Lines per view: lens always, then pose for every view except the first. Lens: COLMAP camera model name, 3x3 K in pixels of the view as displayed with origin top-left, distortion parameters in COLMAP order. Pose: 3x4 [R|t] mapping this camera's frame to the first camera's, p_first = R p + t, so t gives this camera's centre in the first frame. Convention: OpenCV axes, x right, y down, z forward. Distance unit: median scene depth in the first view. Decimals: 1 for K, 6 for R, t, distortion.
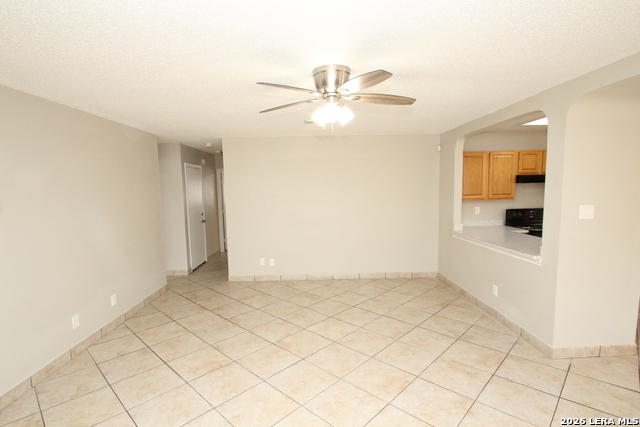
lens RADIAL K [[318.8, 0, 312.4], [0, 318.8, 221.9], [0, 0, 1]] dist [0.000084, -0.011125]
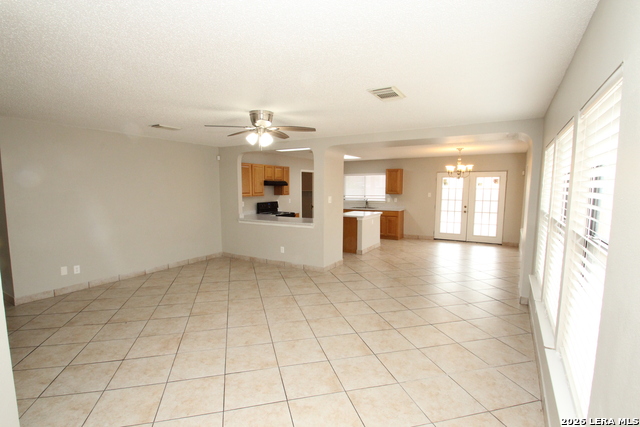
lens RADIAL K [[318.8, 0, 312.4], [0, 318.8, 221.9], [0, 0, 1]] dist [0.000084, -0.011125]
pose [[0.526771, -0.071797, 0.846970, -0.643707], [0.077735, 0.996320, 0.036111, 0.018835], [-0.846445, 0.046817, 0.530414, -0.023005]]
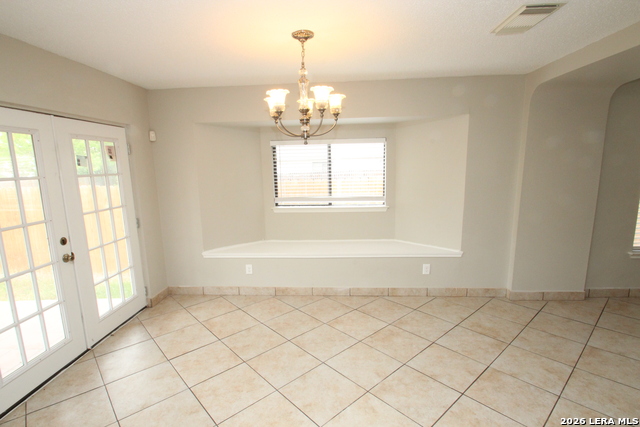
lens RADIAL K [[318.8, 0, 312.4], [0, 318.8, 221.9], [0, 0, 1]] dist [0.000084, -0.011125]
pose [[-0.996156, 0.029717, 0.082398, 1.114922], [0.051646, 0.959049, 0.278492, -0.097168], [-0.070748, 0.281677, -0.956897, 0.731339]]
